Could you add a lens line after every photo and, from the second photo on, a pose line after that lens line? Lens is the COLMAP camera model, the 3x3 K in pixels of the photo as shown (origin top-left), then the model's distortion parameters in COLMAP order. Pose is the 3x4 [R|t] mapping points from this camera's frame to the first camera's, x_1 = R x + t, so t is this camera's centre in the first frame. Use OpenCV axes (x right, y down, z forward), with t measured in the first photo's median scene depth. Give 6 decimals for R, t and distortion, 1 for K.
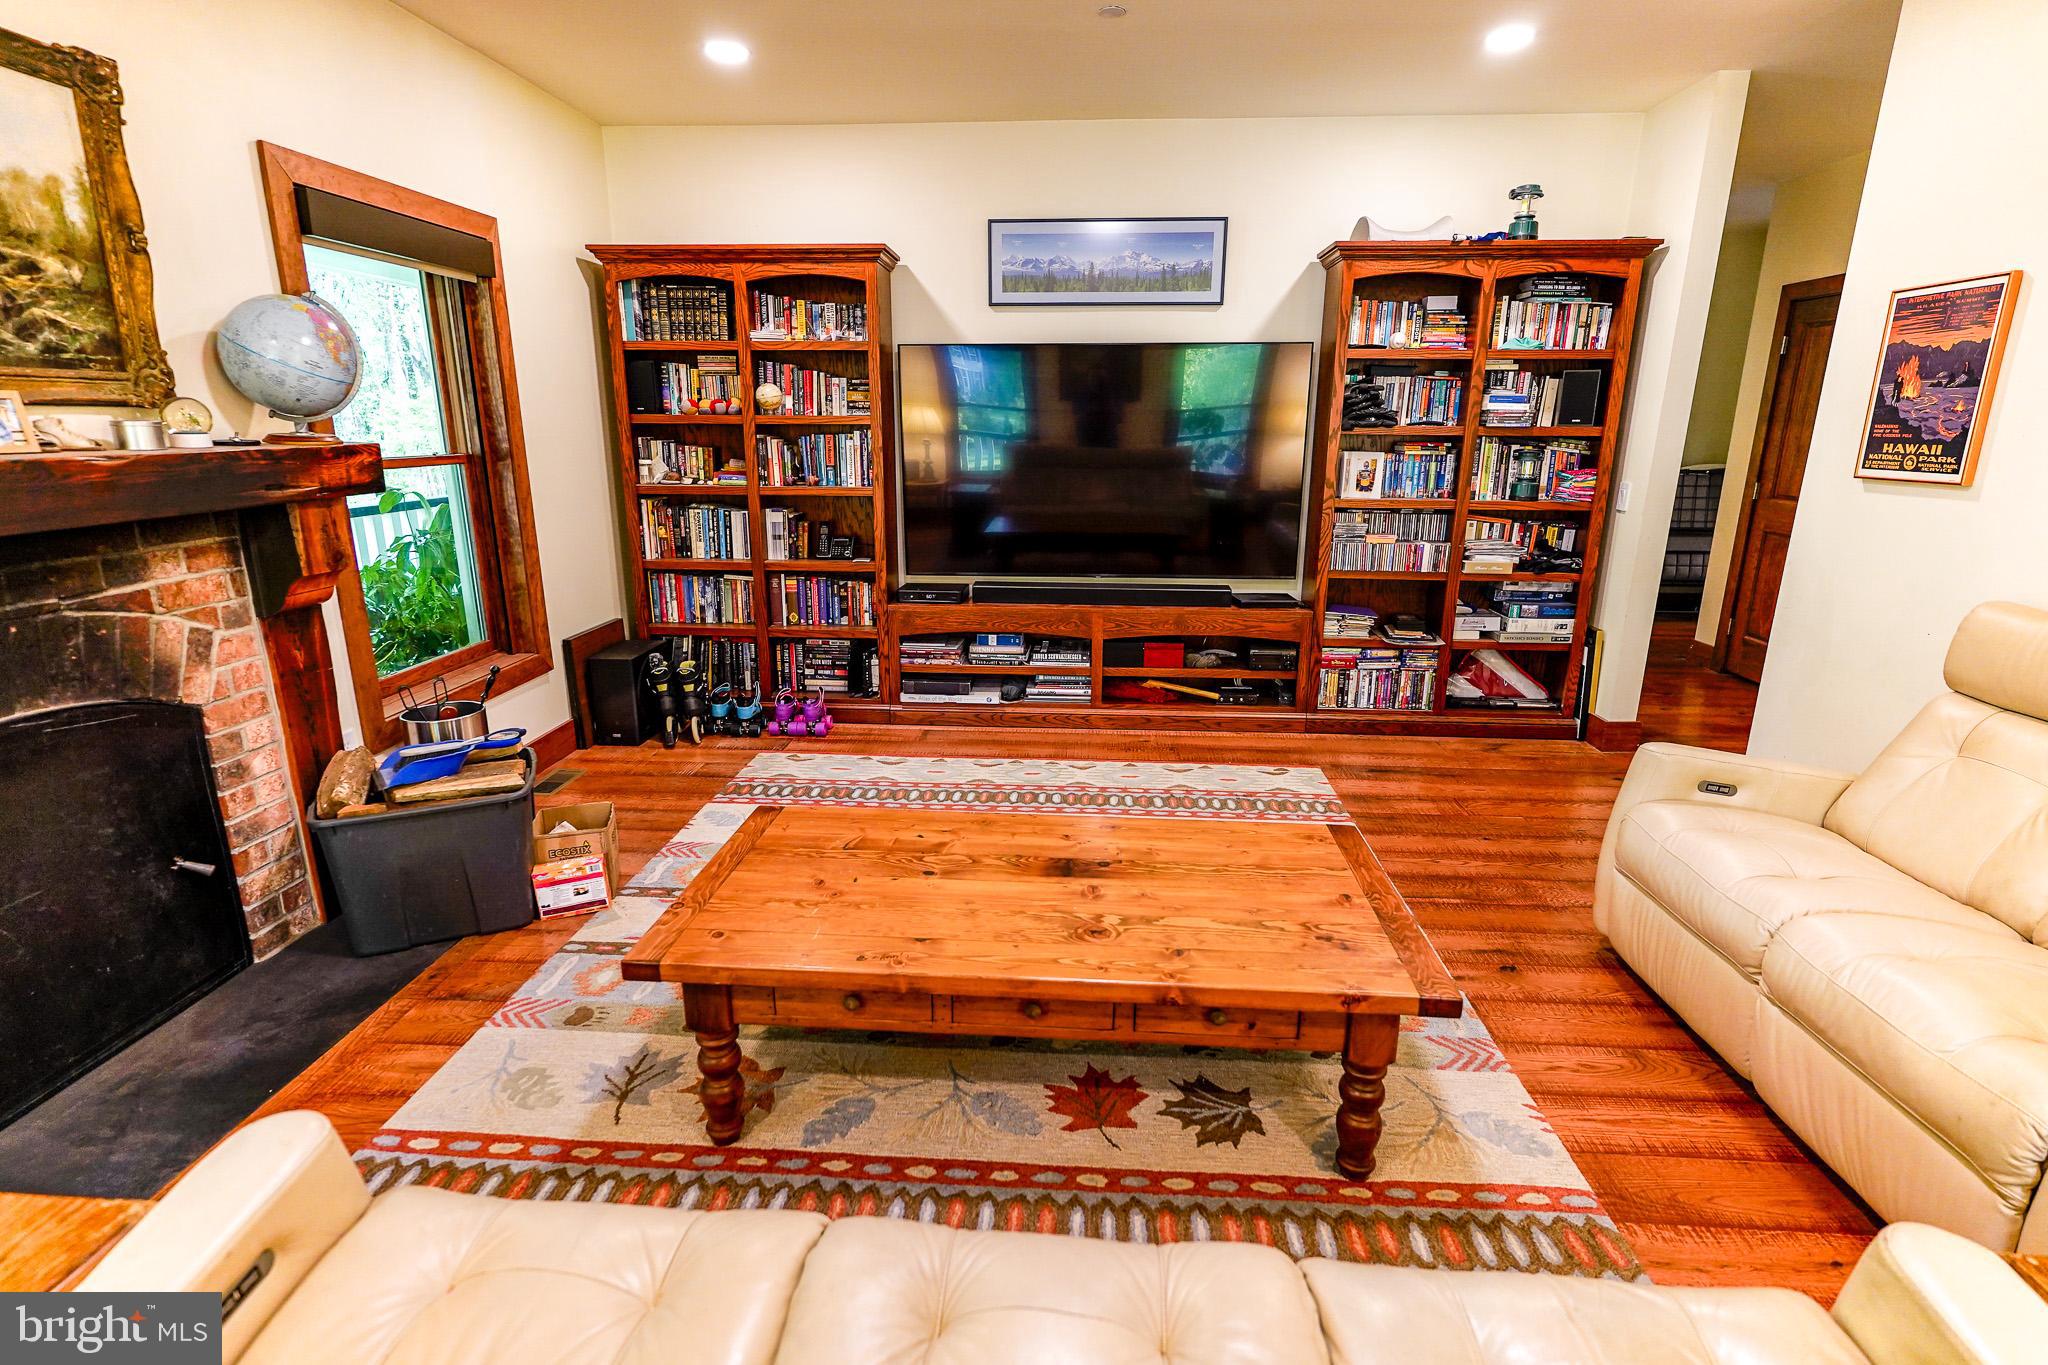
lens RADIAL K [[985.4, 0, 1026.0], [0, 985.4, 677.1], [0, 0, 1]] dist [0.003448, -0.001005]
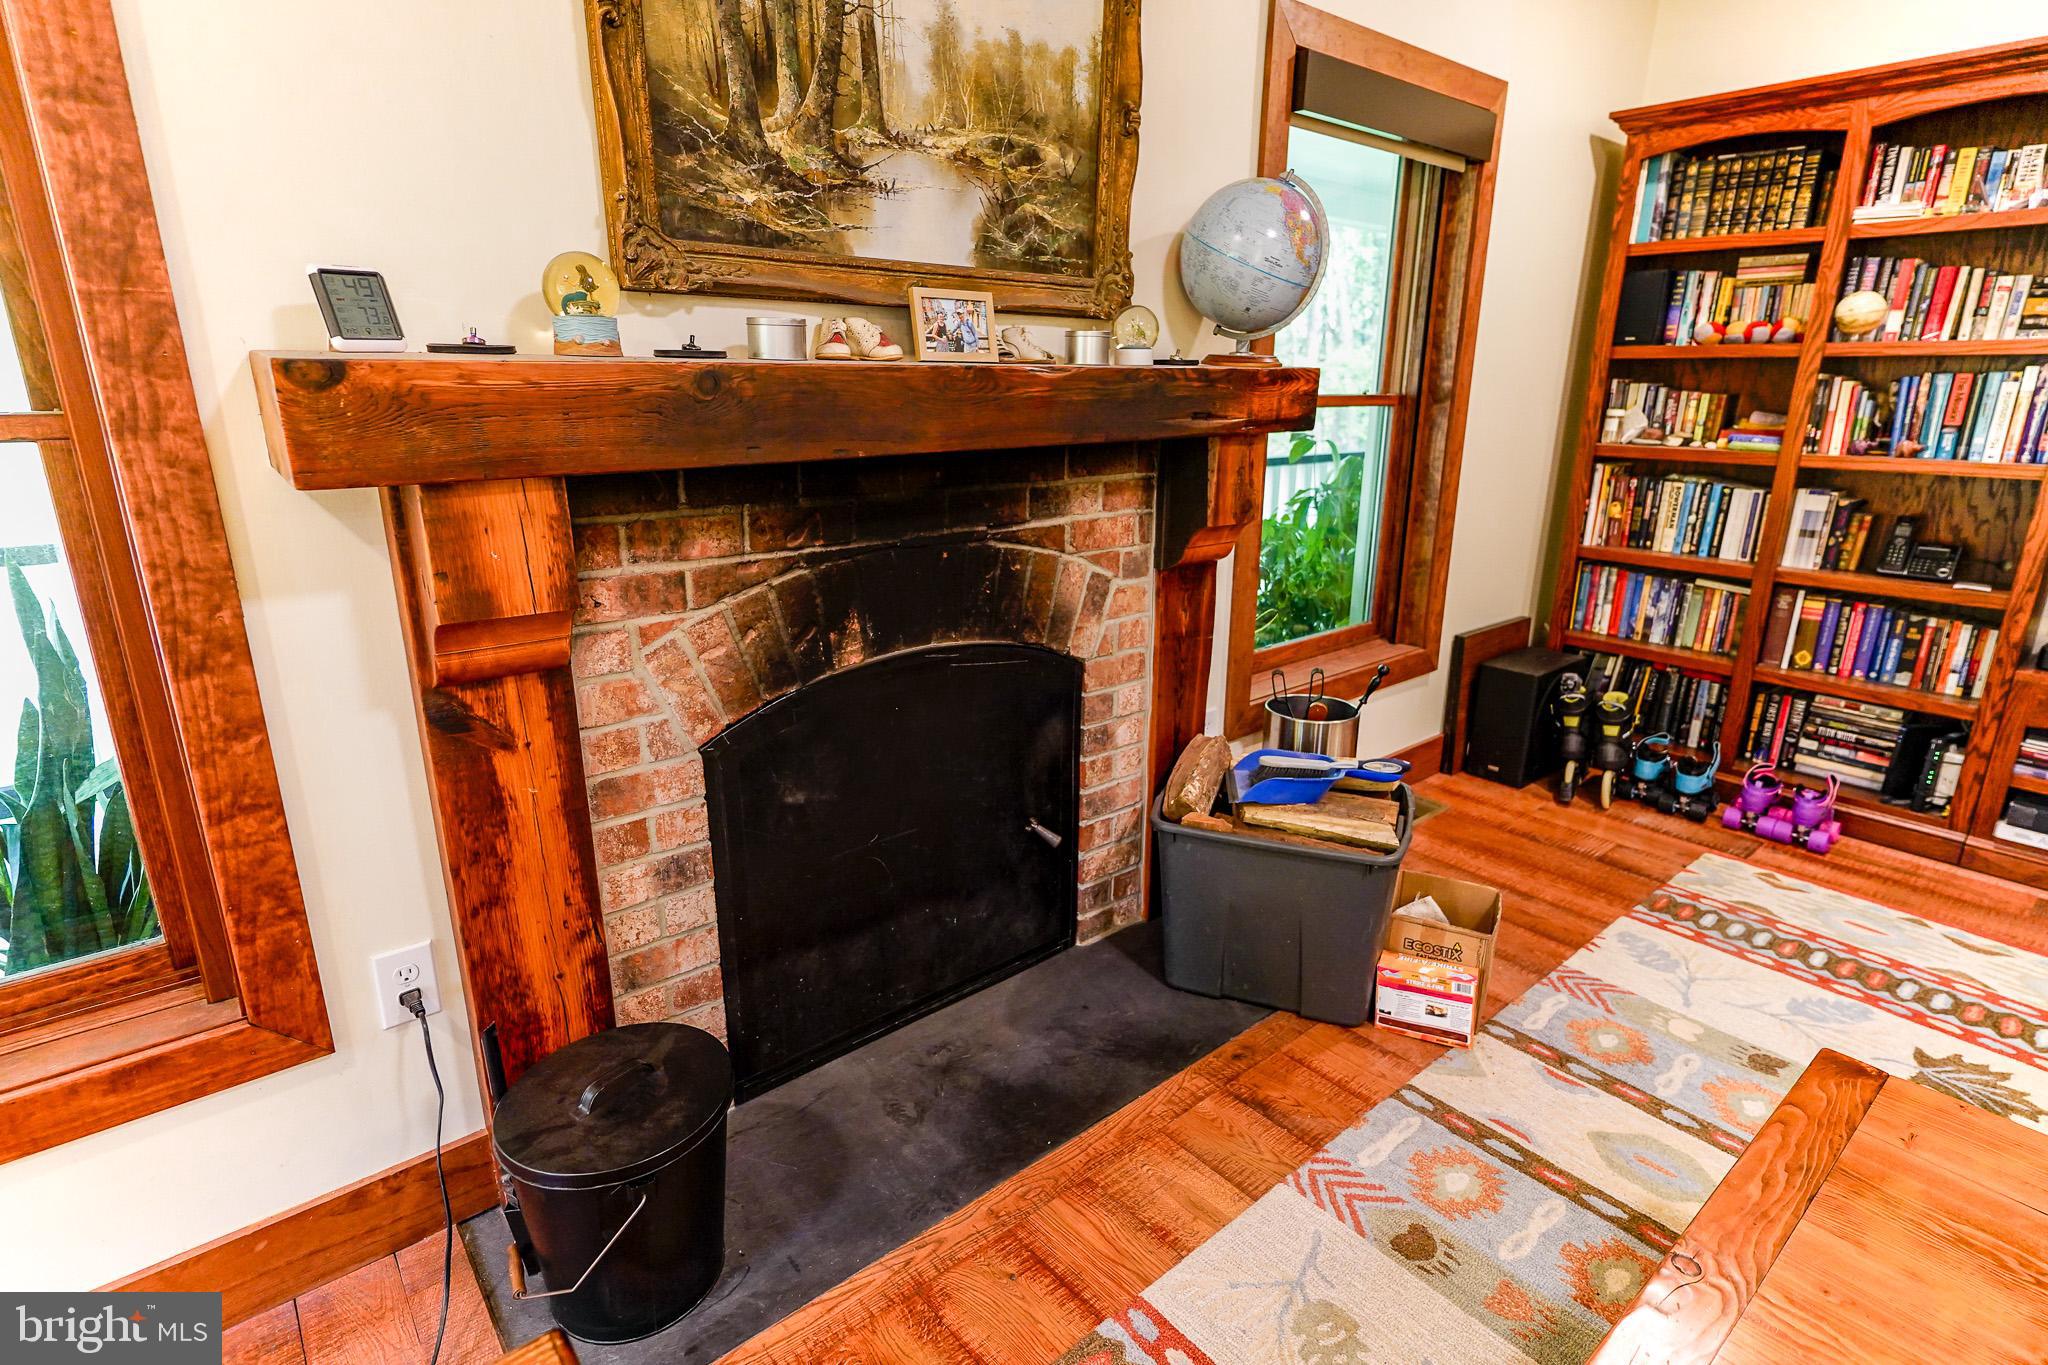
lens RADIAL K [[985.4, 0, 1029.5], [0, 985.4, 680.1], [0, 0, 1]] dist [0.003448, -0.001005]
pose [[0.690449, 0.208074, -0.692809, -0.216288], [-0.186073, 0.976597, 0.107866, -0.035013], [0.699040, 0.054437, 0.713008, 0.287701]]
